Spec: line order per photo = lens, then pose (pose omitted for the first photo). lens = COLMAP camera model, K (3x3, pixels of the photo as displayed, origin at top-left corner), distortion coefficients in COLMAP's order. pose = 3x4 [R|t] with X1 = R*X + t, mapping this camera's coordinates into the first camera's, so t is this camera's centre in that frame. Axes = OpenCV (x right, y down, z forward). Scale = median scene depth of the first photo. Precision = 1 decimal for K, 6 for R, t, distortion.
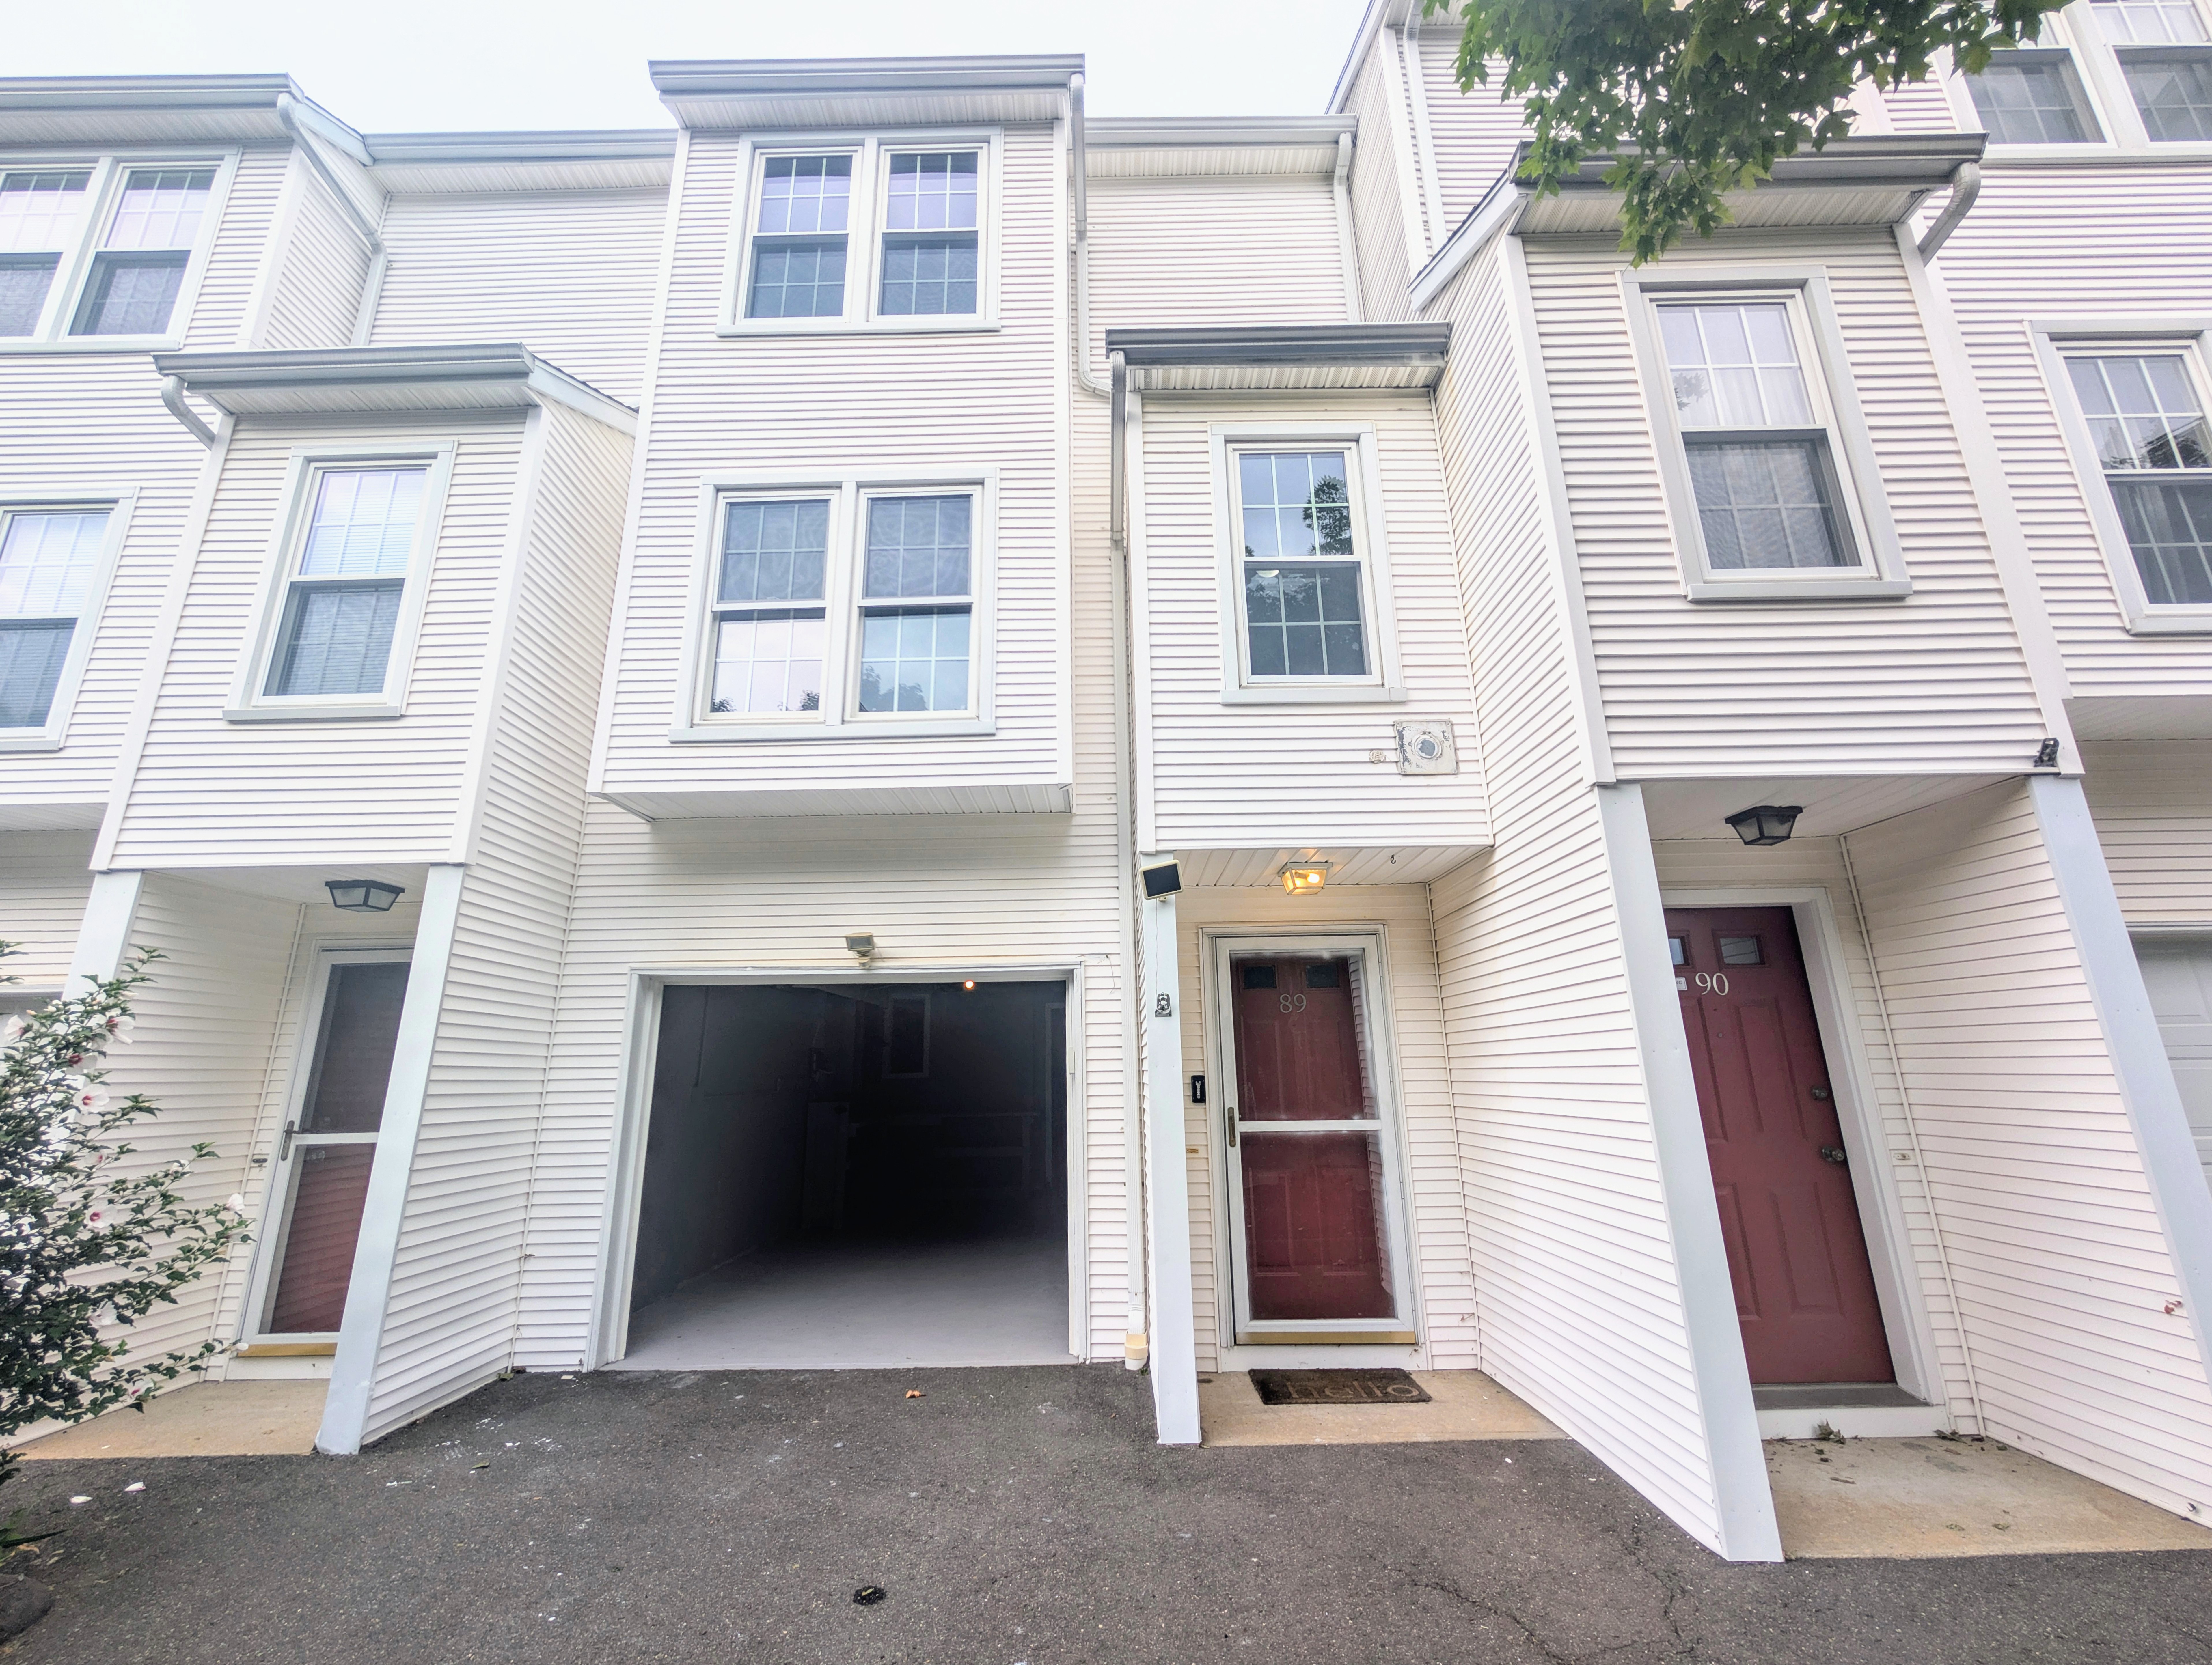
lens RADIAL K [[881.6, 0, 1099.7], [0, 881.6, 831.1], [0, 0, 1]] dist [0.001033, -0.000137]
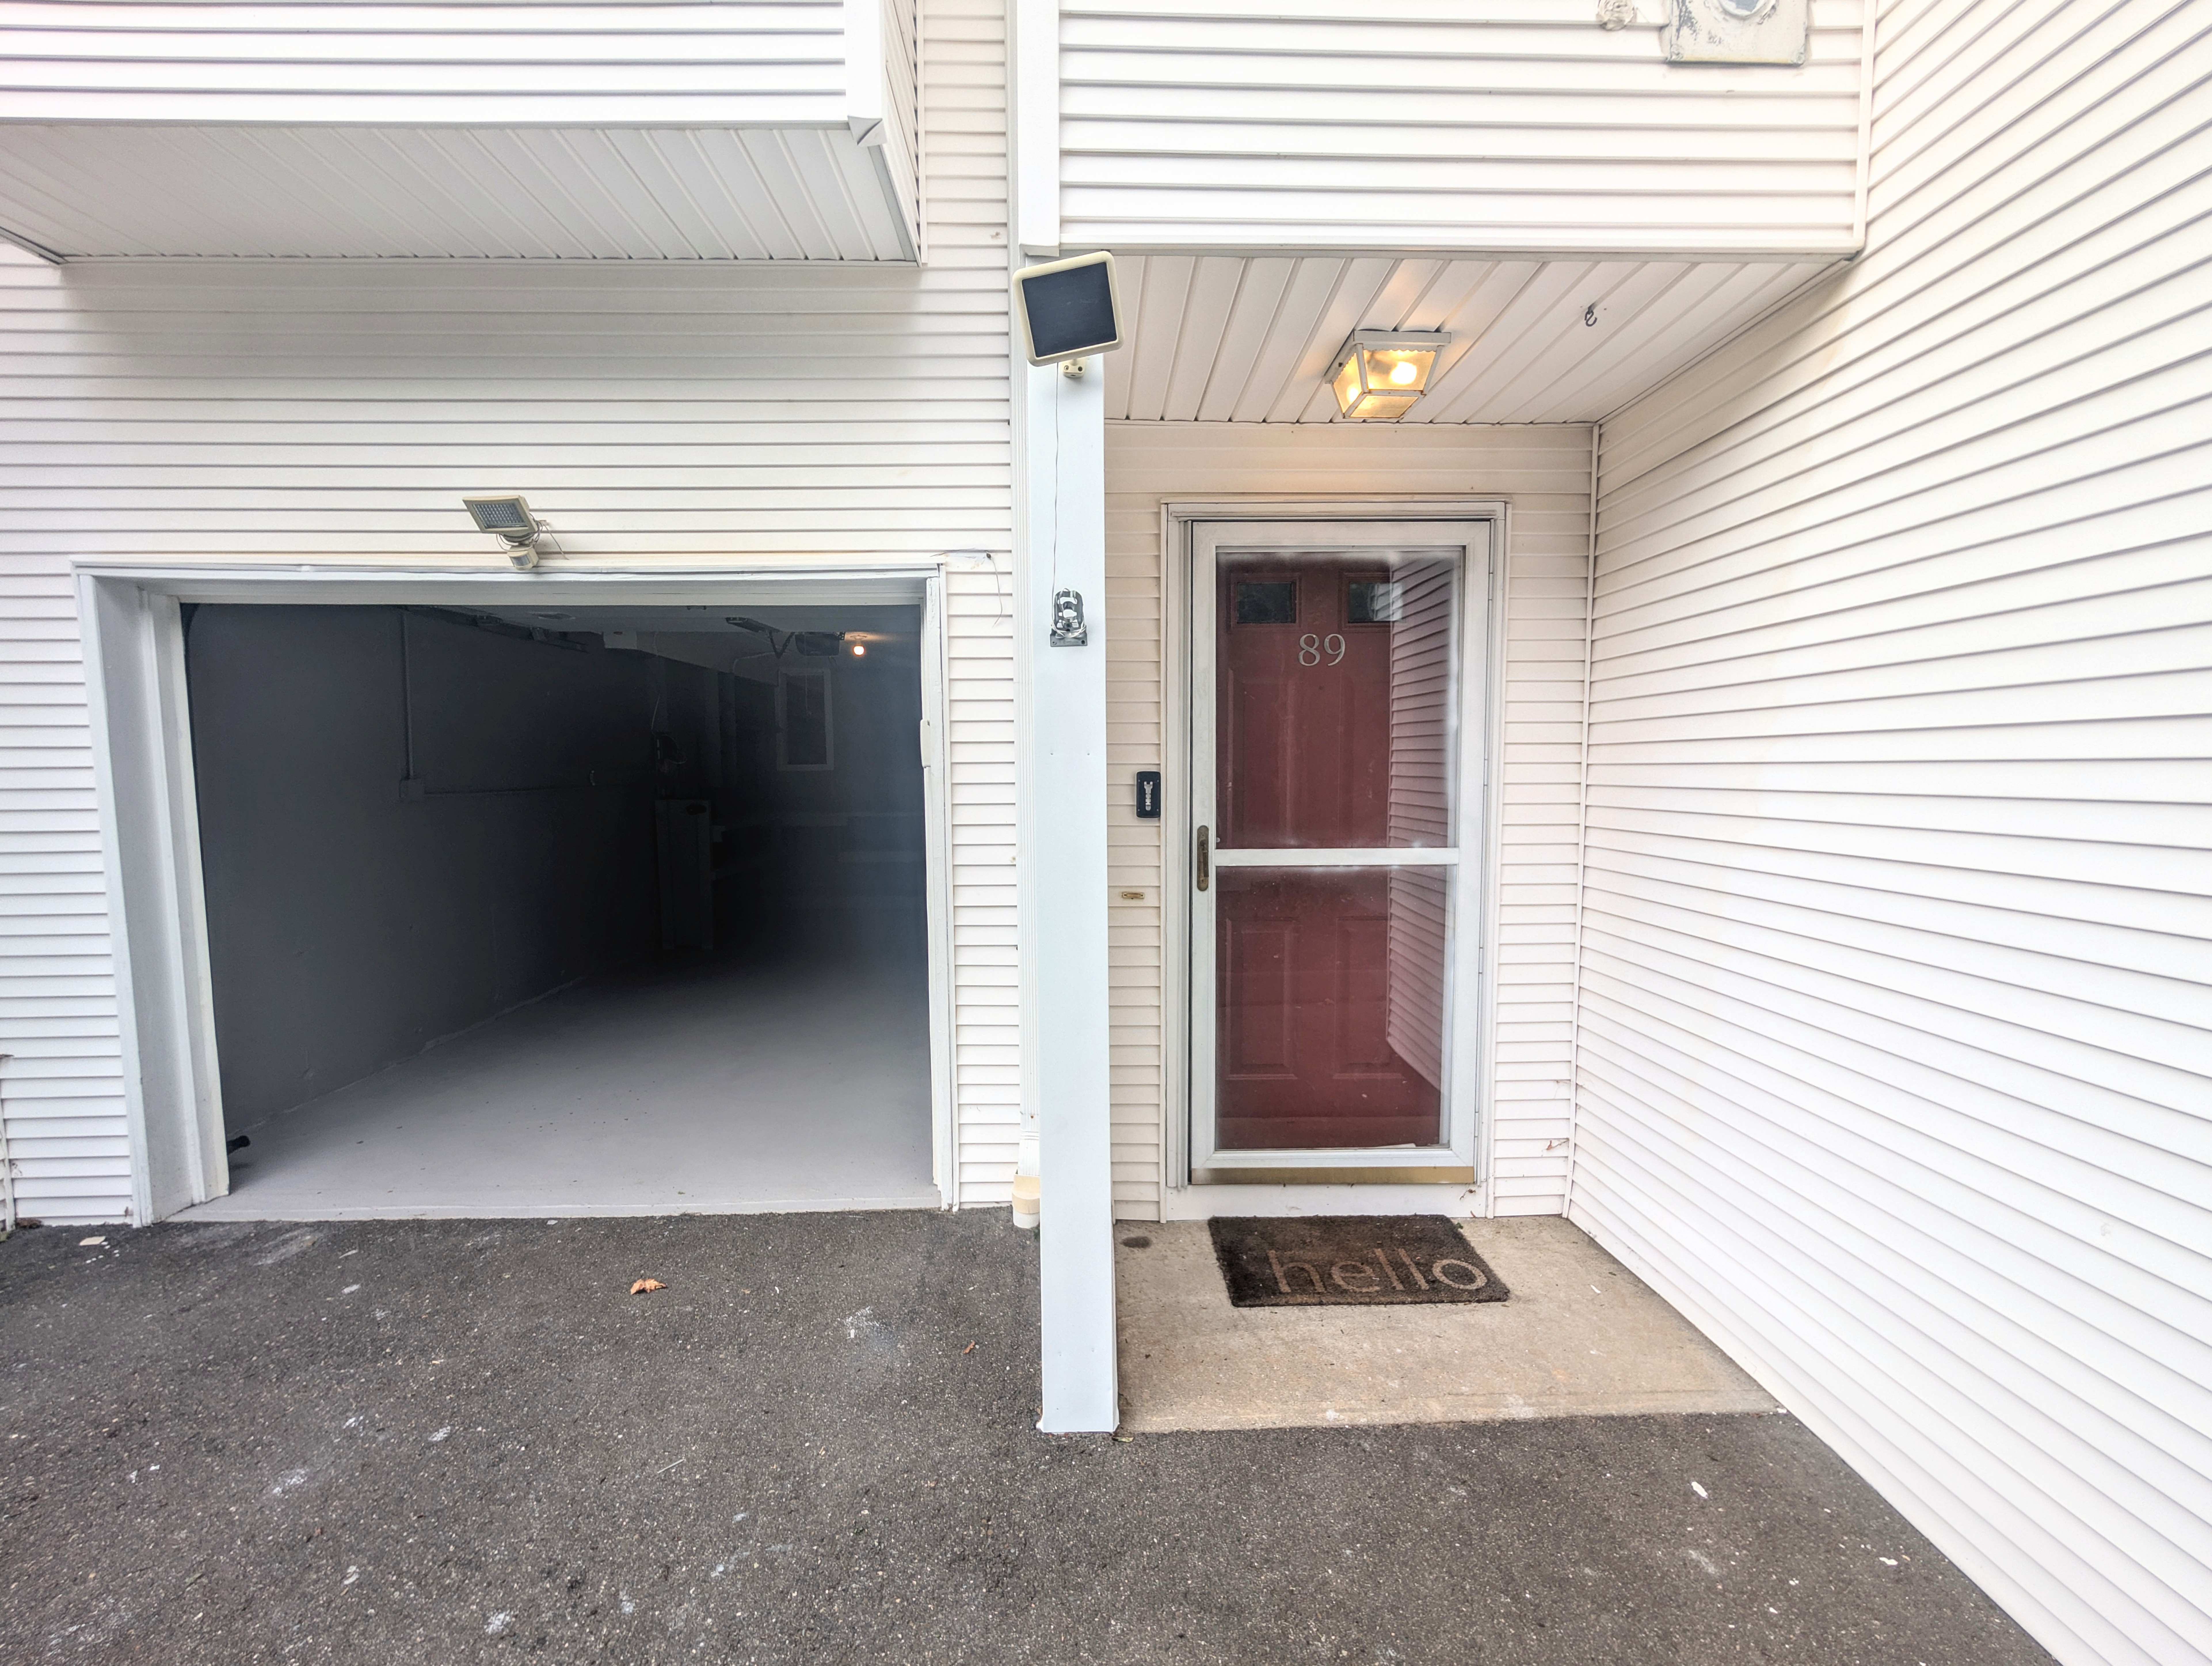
lens RADIAL K [[881.9, 0, 1099.7], [0, 881.9, 831.6], [0, 0, 1]] dist [0.001033, -0.000137]
pose [[0.999462, 0.006936, 0.032049, 0.067723], [-0.017243, 0.942507, 0.333741, 0.135920], [-0.027892, -0.334114, 0.942120, 0.493636]]
